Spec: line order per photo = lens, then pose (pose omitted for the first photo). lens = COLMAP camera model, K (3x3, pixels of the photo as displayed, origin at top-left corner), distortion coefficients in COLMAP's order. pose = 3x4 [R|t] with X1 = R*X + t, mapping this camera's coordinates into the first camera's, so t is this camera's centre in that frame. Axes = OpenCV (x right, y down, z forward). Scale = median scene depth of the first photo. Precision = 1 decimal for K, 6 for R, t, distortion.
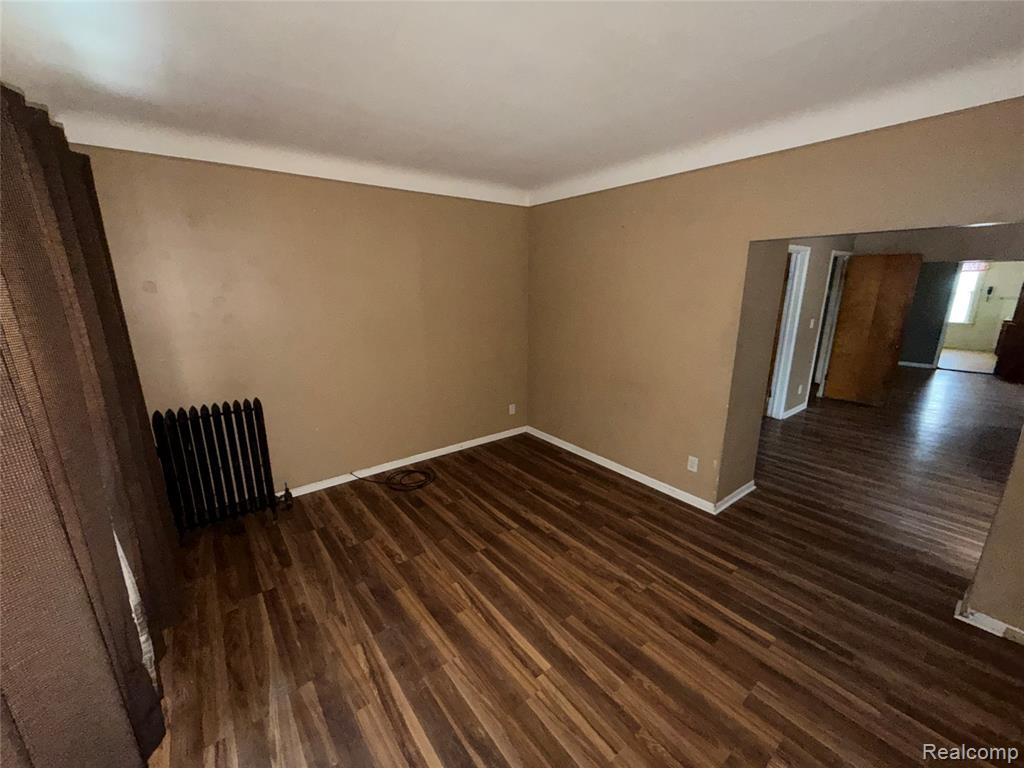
lens RADIAL K [[409.6, 0, 522.3], [0, 409.6, 379.8], [0, 0, 1]] dist [0.005557, 0.000054]
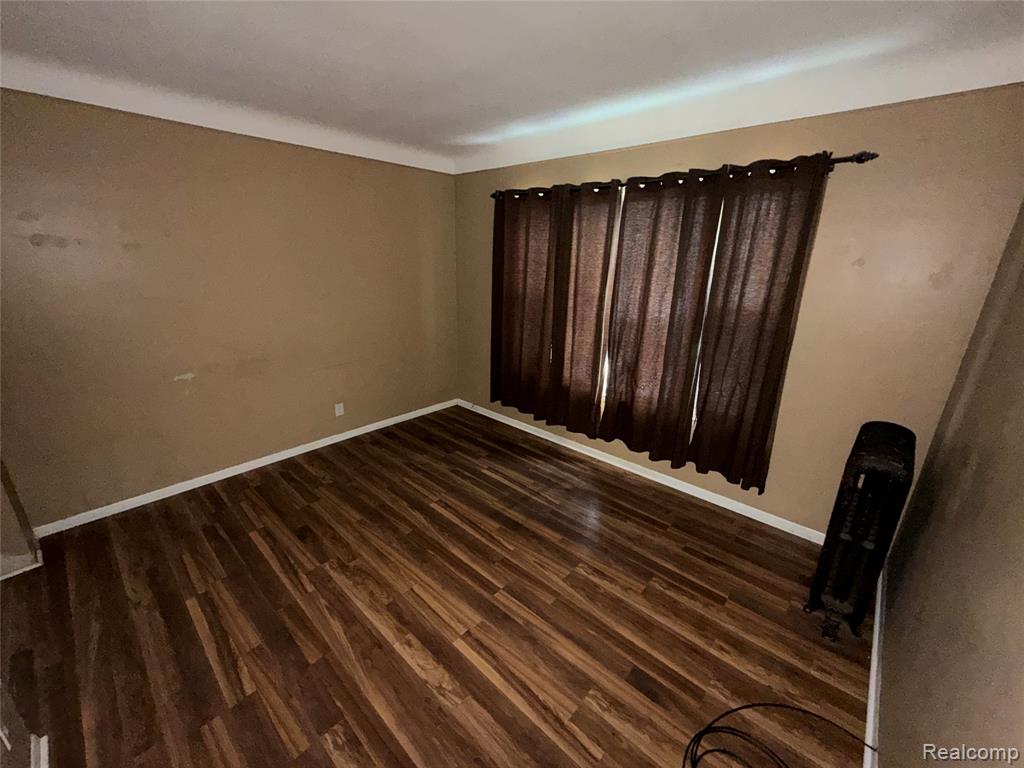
lens RADIAL K [[409.6, 0, 516.9], [0, 409.6, 384.8], [0, 0, 1]] dist [0.005557, 0.000054]
pose [[-0.987346, 0.033173, -0.155070, -0.023929], [-0.053119, 0.852197, 0.520518, -0.385213], [0.149417, 0.522169, -0.839651, 1.560563]]
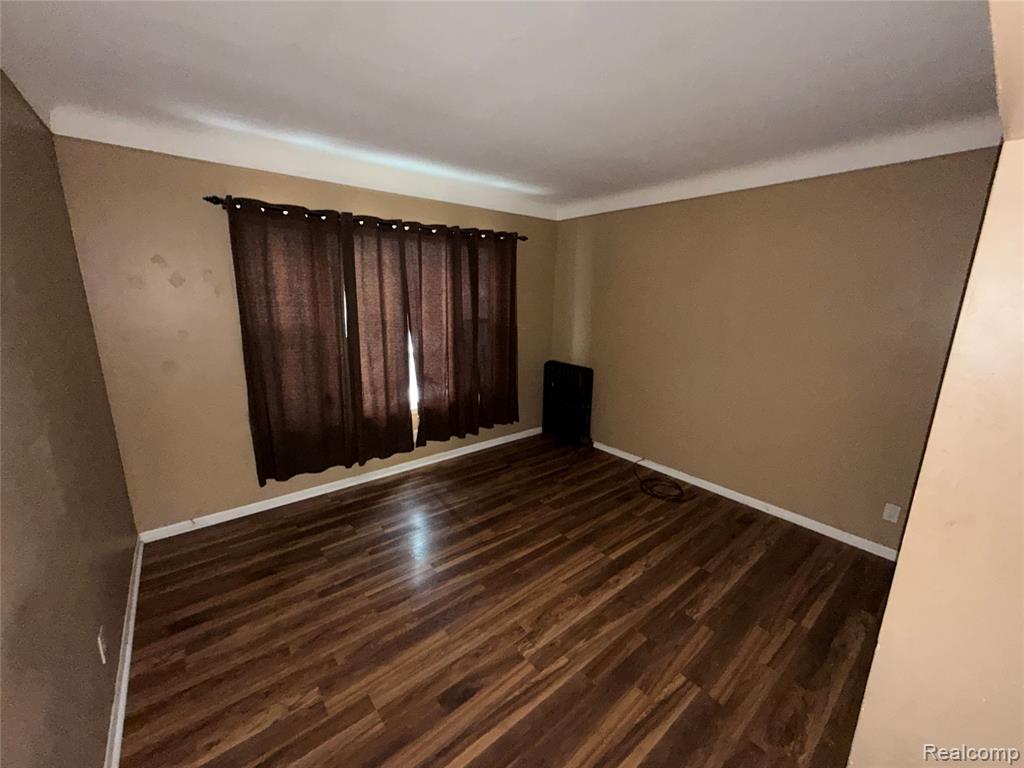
lens RADIAL K [[409.6, 0, 503.6], [0, 409.6, 385.0], [0, 0, 1]] dist [0.005557, 0.000054]
pose [[0.004872, 0.222414, -0.974940, 0.907122], [-0.249928, 0.944281, 0.214171, -0.157966], [0.968252, 0.242621, 0.060188, 0.720117]]
